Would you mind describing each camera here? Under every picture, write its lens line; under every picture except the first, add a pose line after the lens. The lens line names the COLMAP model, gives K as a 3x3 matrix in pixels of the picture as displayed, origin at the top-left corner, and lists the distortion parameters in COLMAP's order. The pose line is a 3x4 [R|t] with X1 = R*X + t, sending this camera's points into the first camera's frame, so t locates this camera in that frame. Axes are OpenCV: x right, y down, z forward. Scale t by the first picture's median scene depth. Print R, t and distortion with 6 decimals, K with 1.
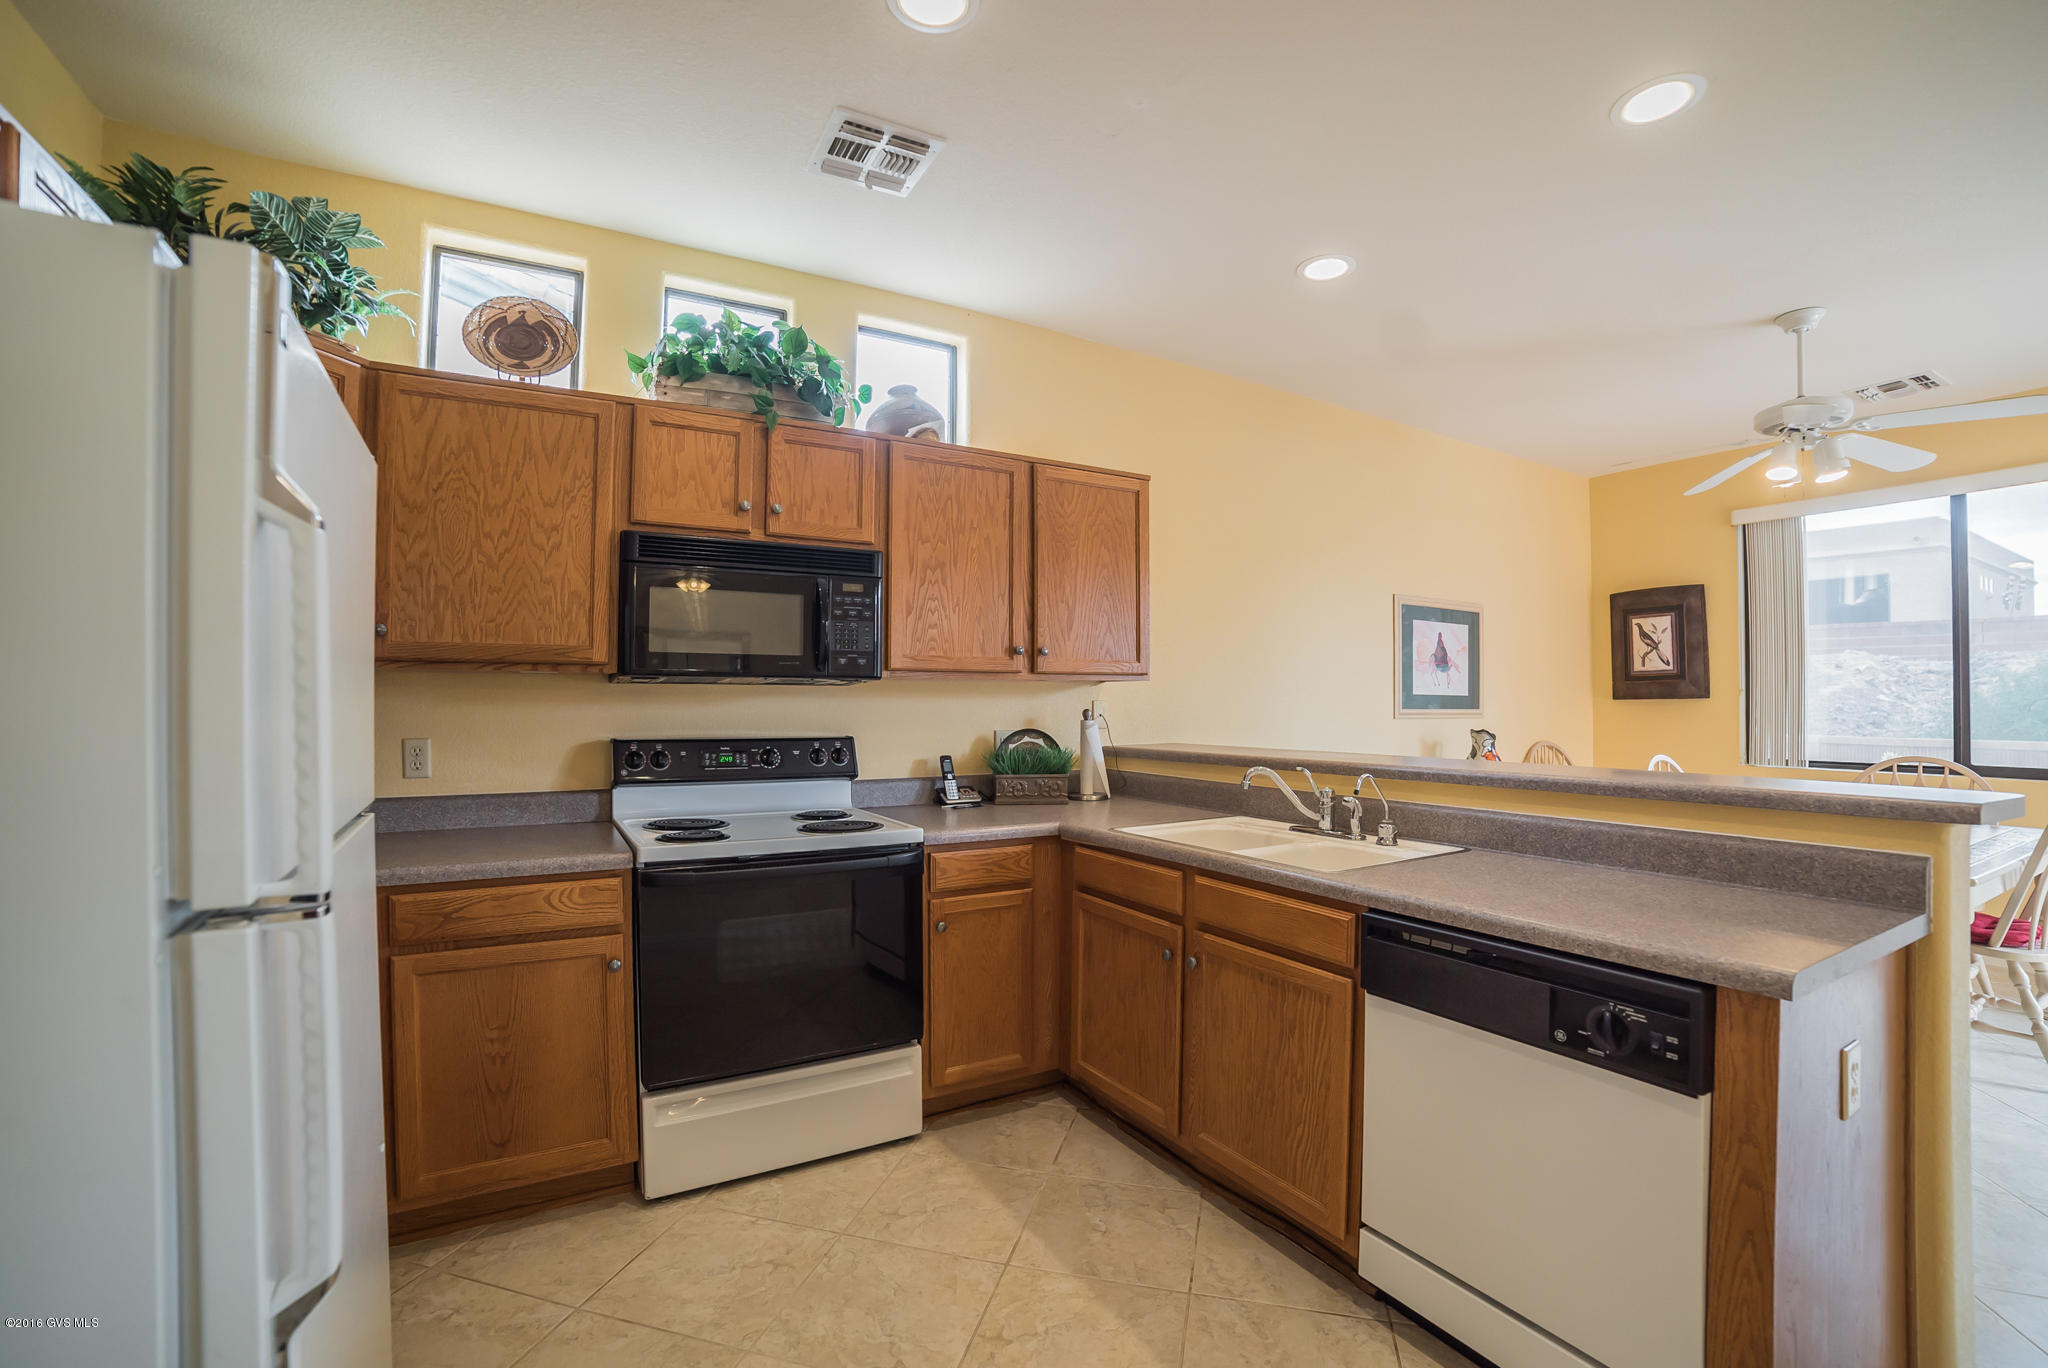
lens RADIAL K [[877.9, 0, 1007.3], [0, 877.9, 688.4], [0, 0, 1]] dist [-0.081135, 0.021714]
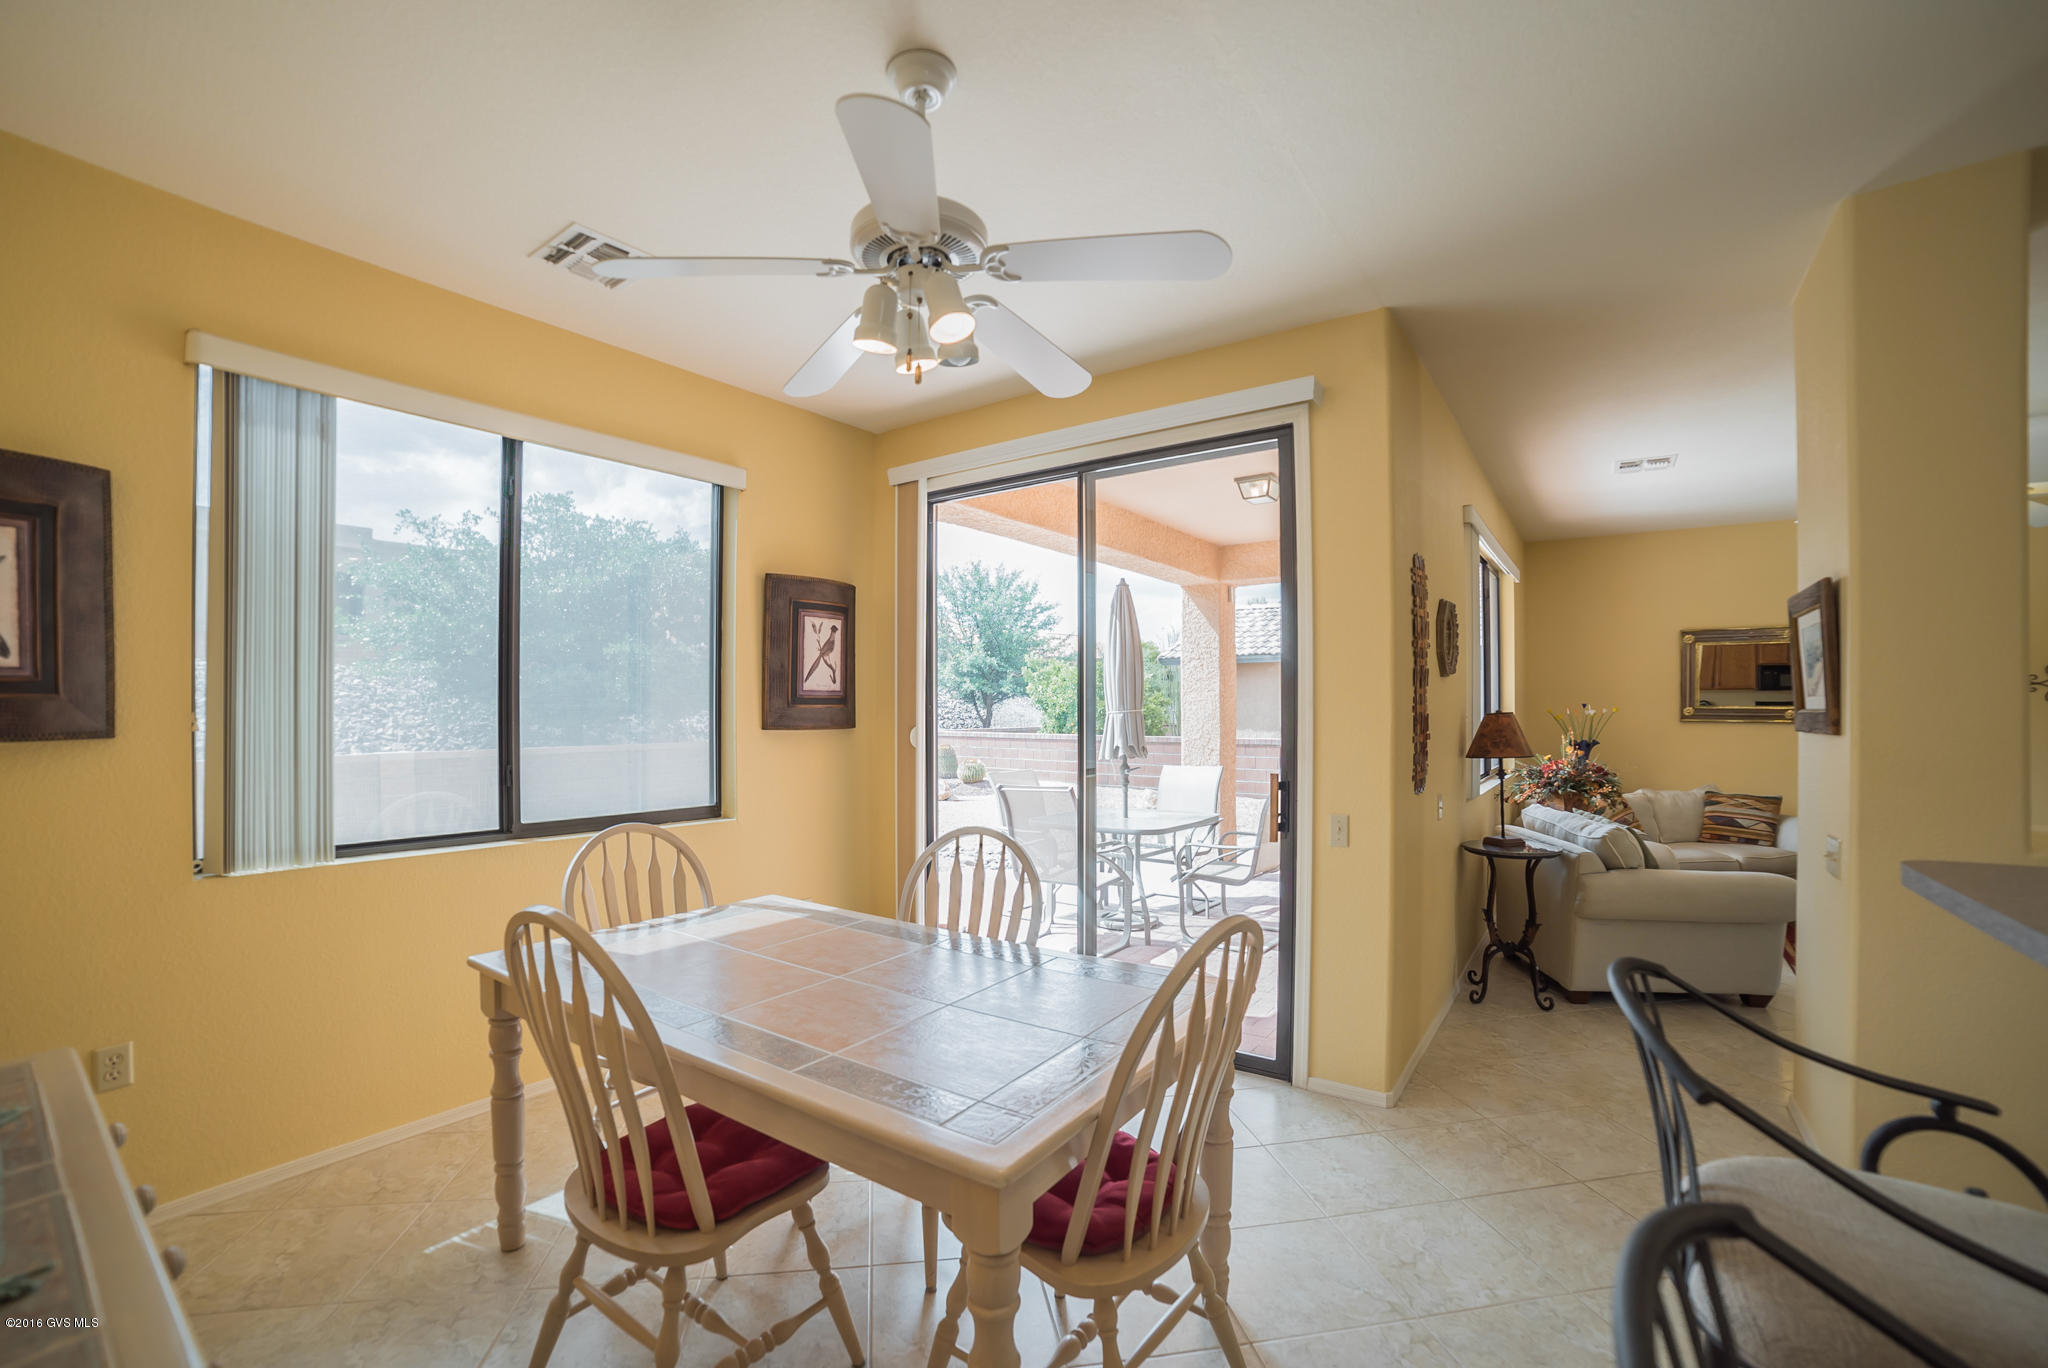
lens RADIAL K [[877.9, 0, 992.0], [0, 877.9, 721.8], [0, 0, 1]] dist [-0.081135, 0.021714]
pose [[-0.416277, -0.006878, 0.909212, 0.482455], [-0.012056, 0.999925, 0.002044, -0.005496], [-0.909158, -0.010110, -0.416328, 1.407385]]
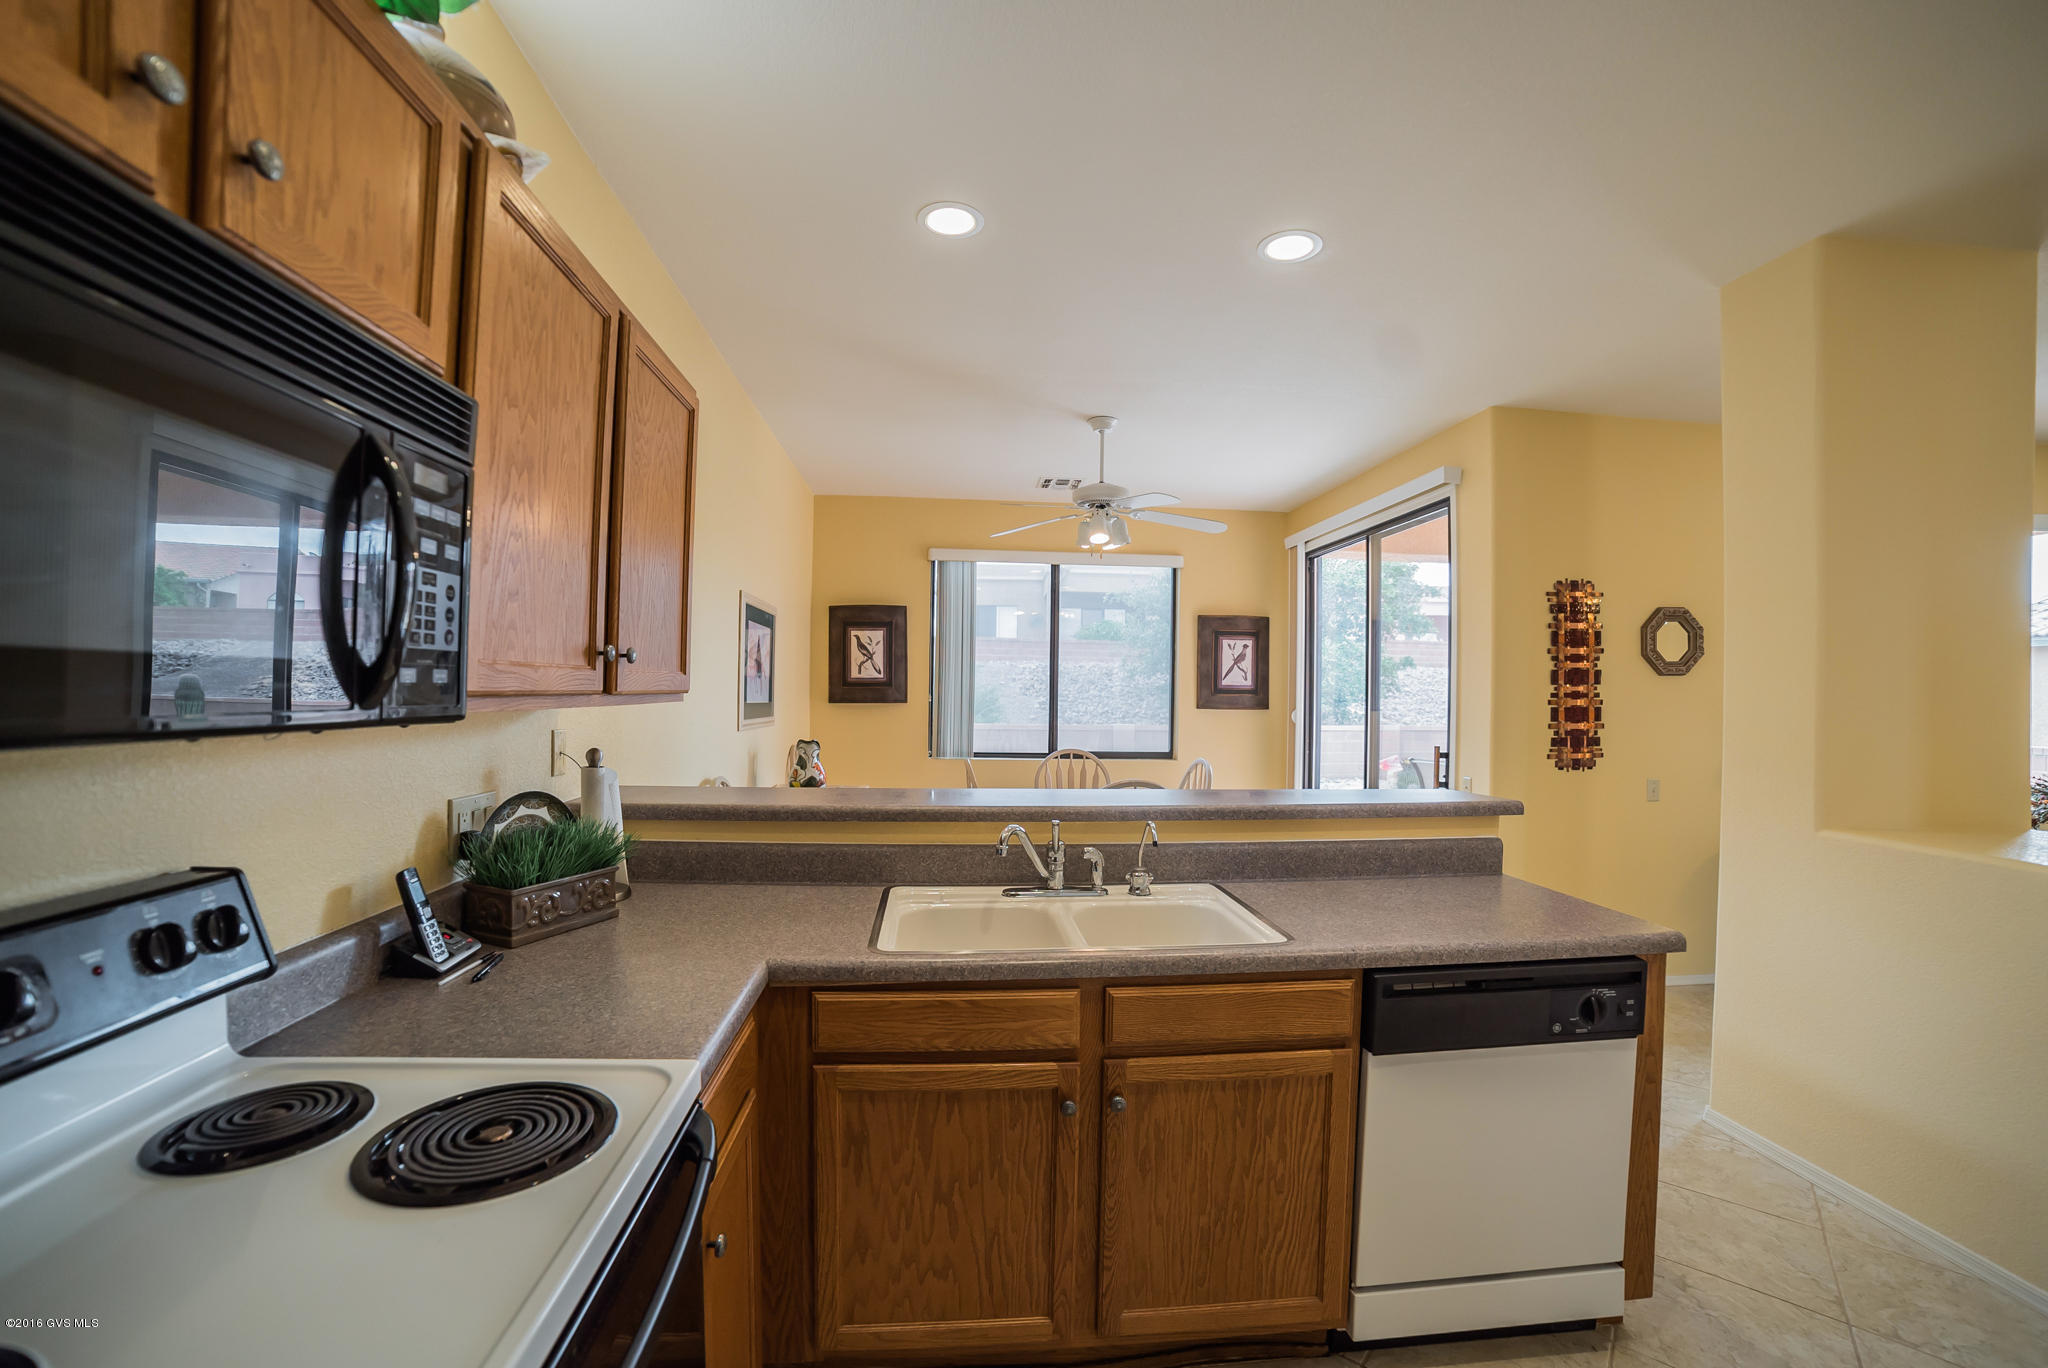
lens RADIAL K [[877.9, 0, 1050.3], [0, 877.9, 684.6], [0, 0, 1]] dist [-0.081135, 0.021714]
pose [[0.387539, 0.013266, 0.921758, -0.397366], [-0.030287, 0.999540, -0.001652, -0.034439], [-0.921356, -0.027277, 0.387763, 0.612572]]
